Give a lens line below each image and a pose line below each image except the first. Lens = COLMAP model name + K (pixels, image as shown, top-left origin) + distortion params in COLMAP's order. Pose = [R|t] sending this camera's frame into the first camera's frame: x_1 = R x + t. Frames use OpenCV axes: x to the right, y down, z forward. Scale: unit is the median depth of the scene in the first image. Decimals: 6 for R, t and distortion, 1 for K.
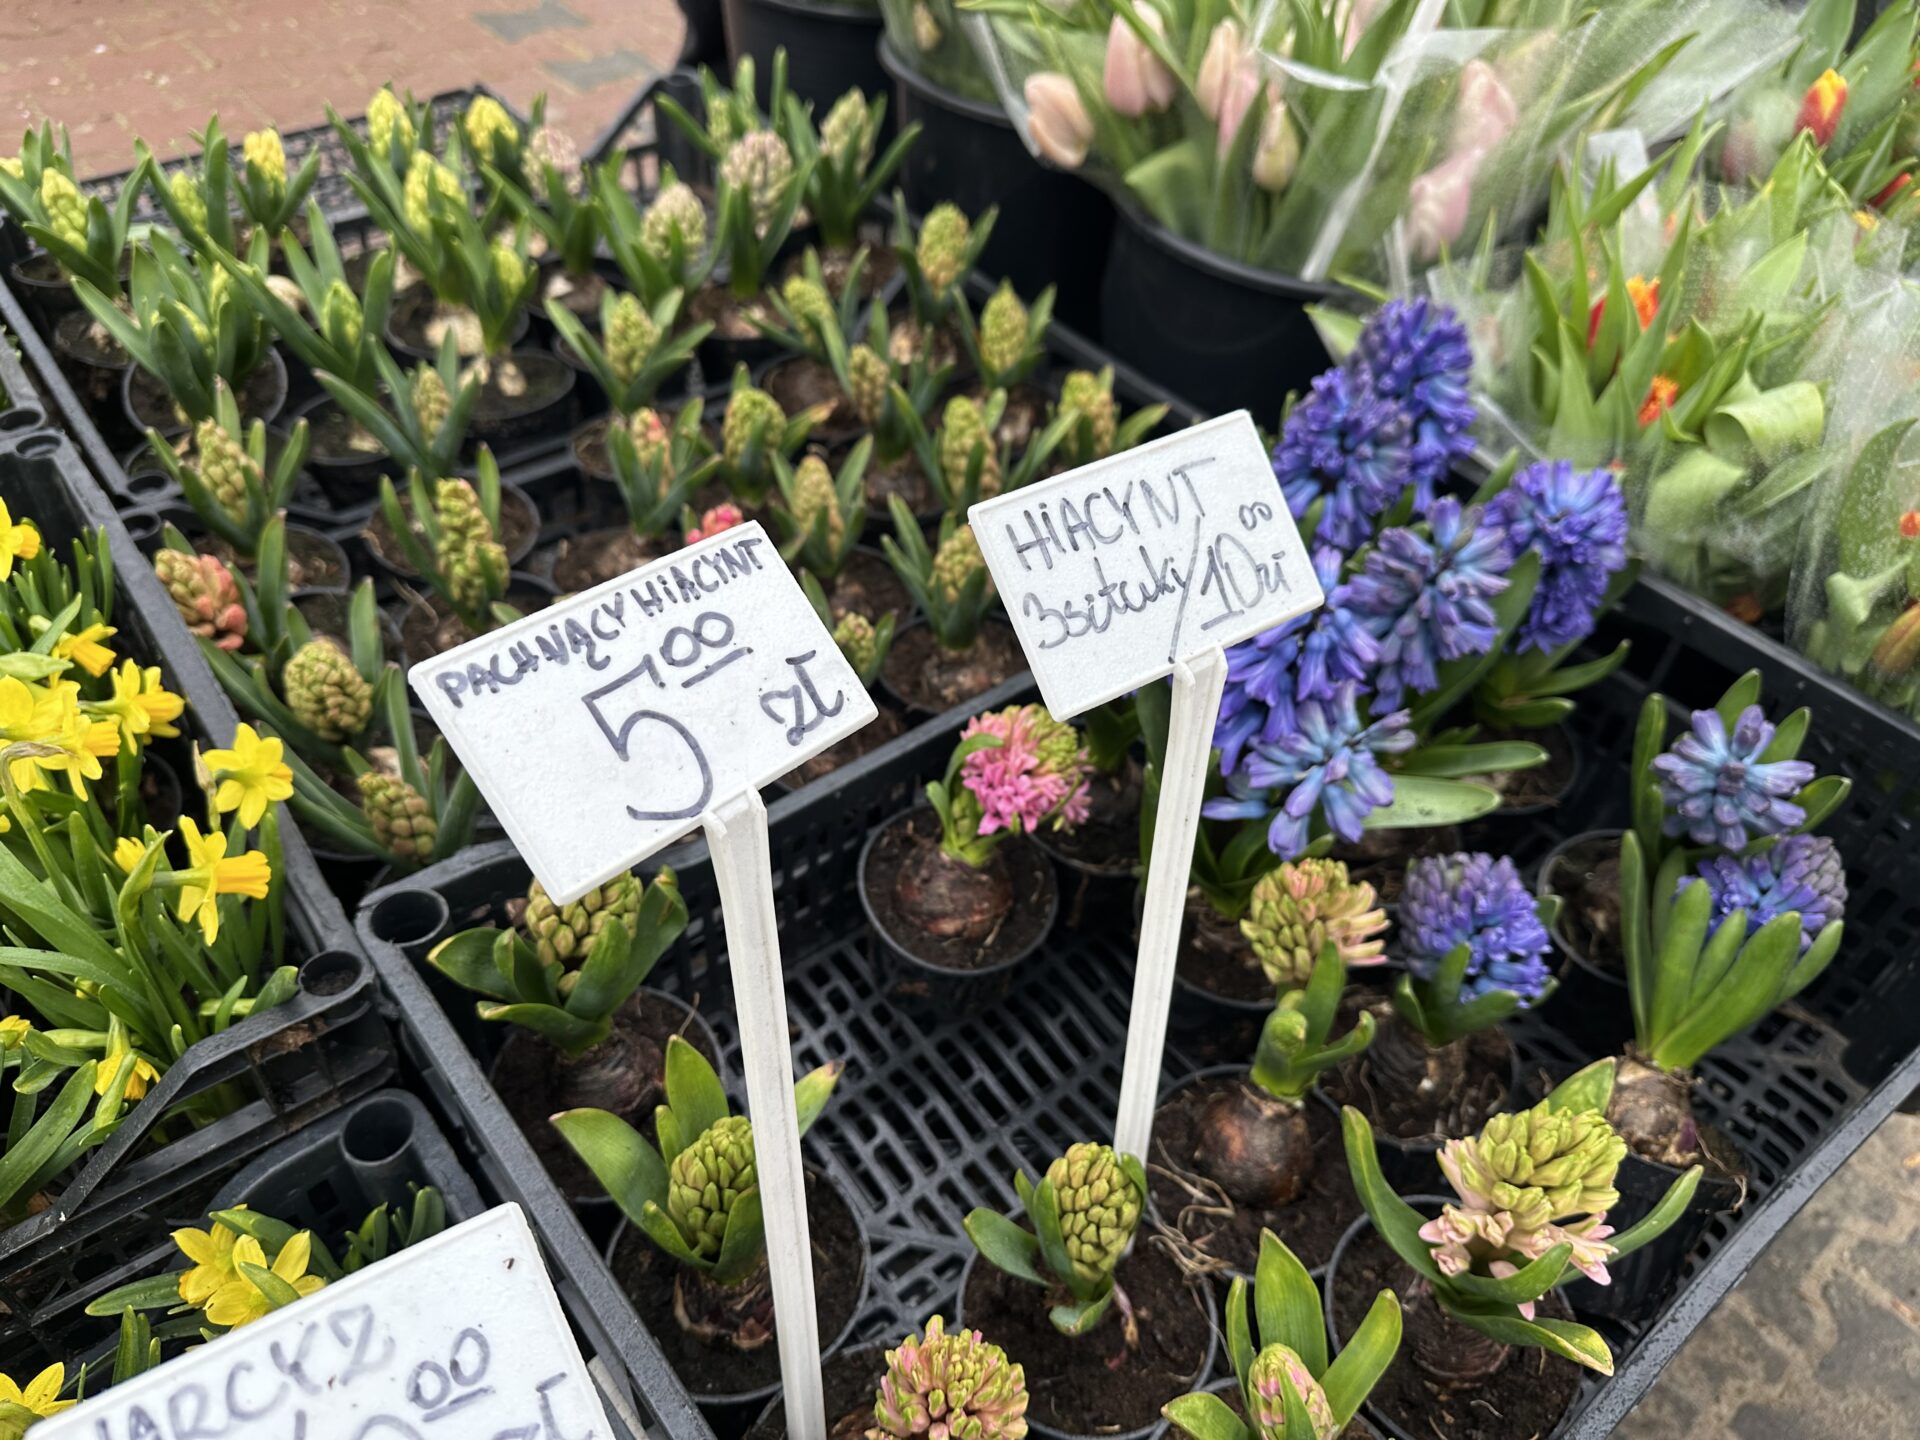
lens RADIAL K [[1369.3, 0, 957.1], [0, 1369.3, 728.6], [0, 0, 1]] dist [0.012349, -0.020911]
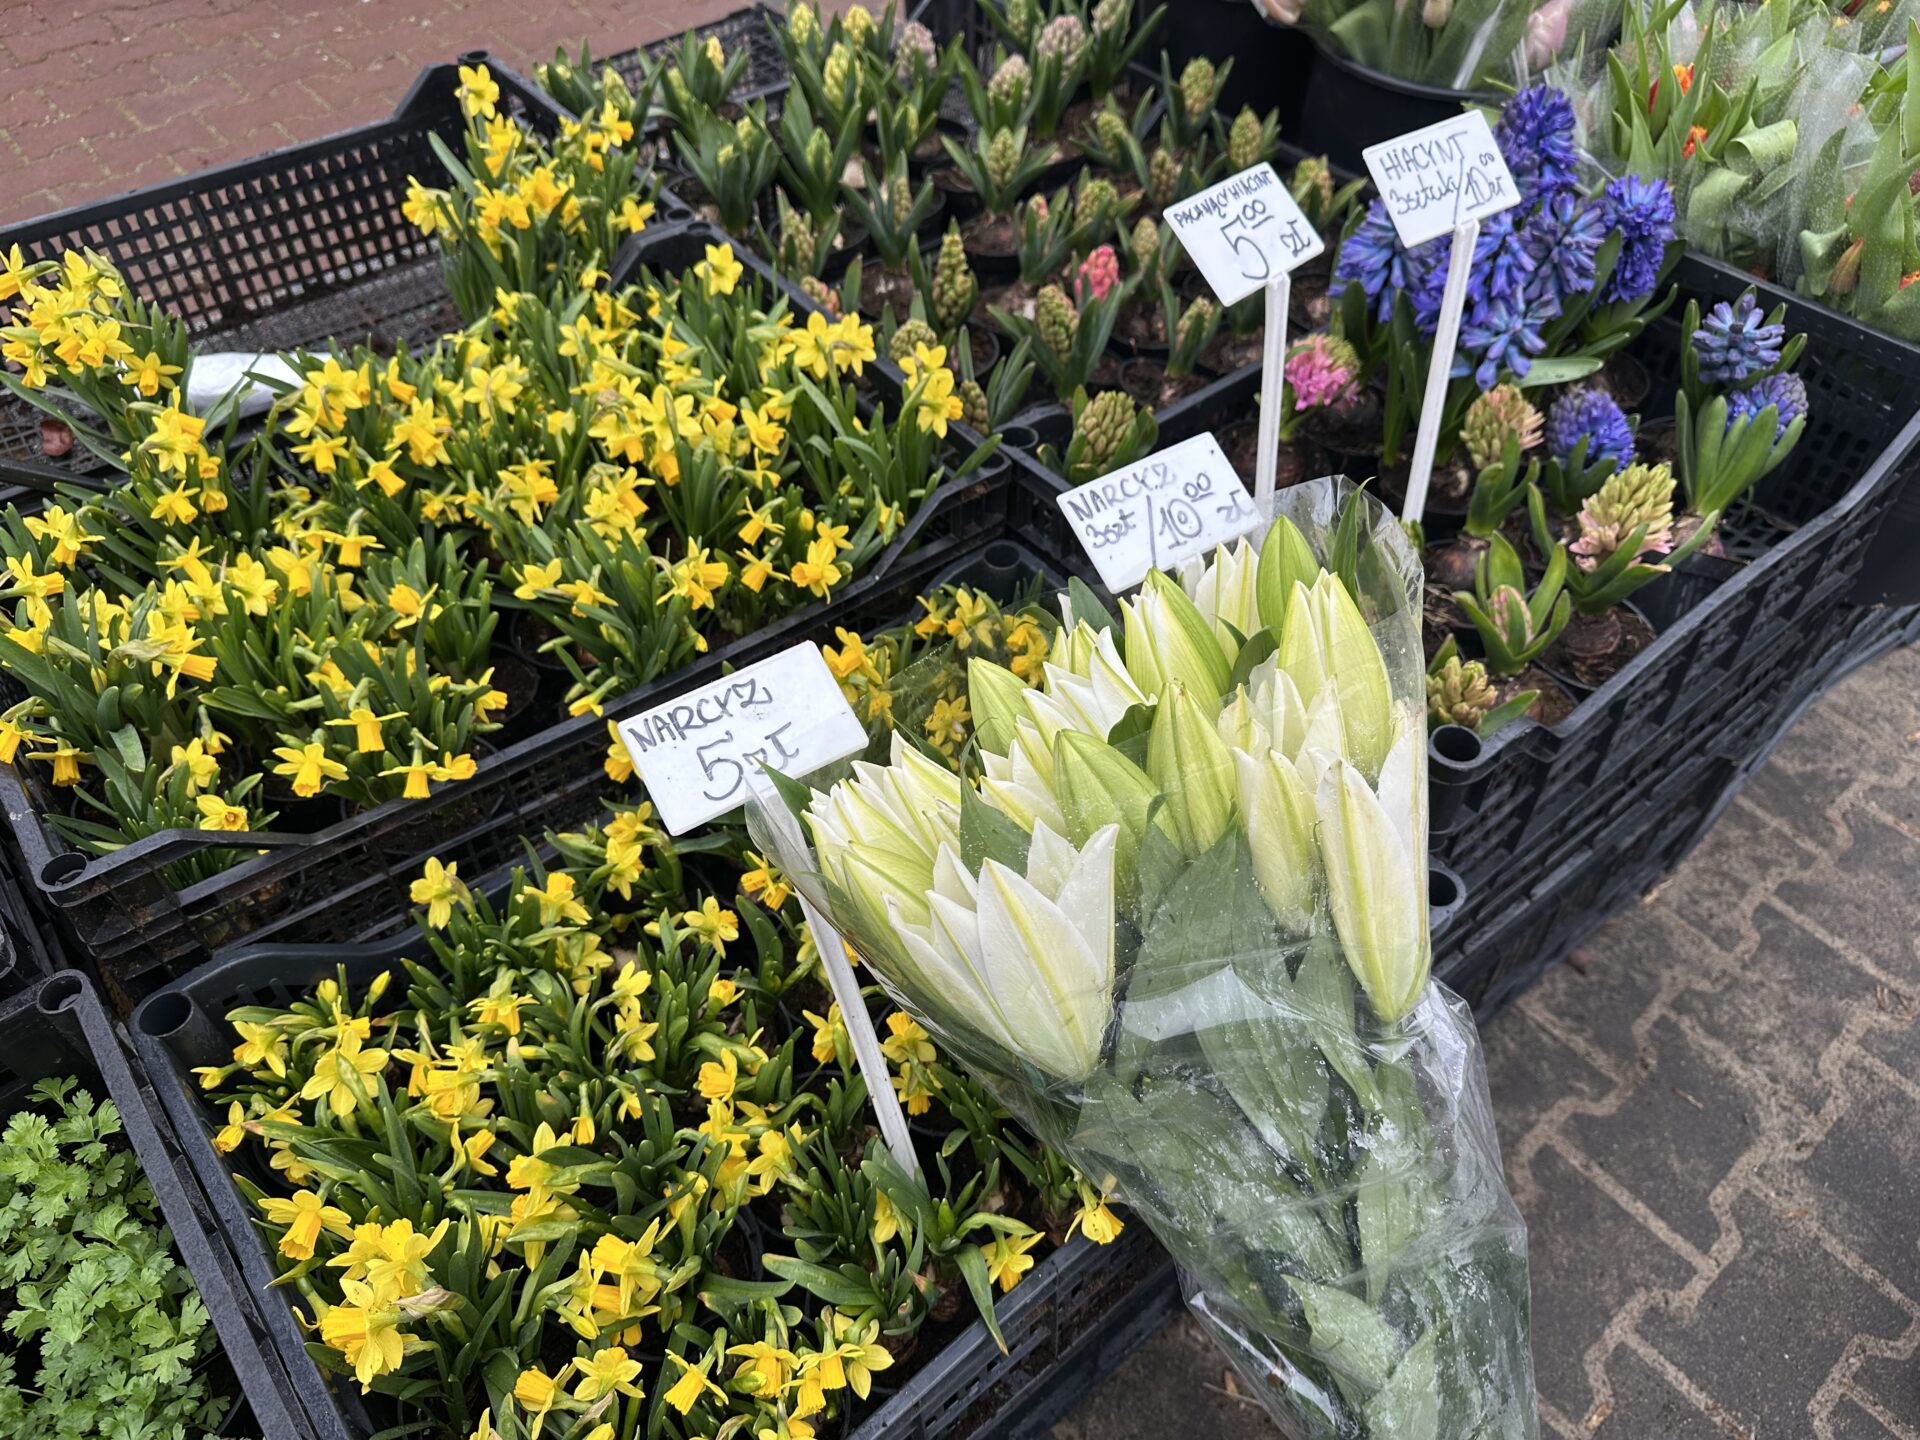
lens RADIAL K [[1400.6, 0, 960.0], [0, 1400.6, 720.0], [0, 0, 1]] dist [-0.029031, 0.035860]
pose [[0.998078, -0.046541, -0.040908, -0.329187], [0.048135, 0.998084, 0.038886, 0.353585], [0.039020, -0.040780, 0.998406, -0.727962]]
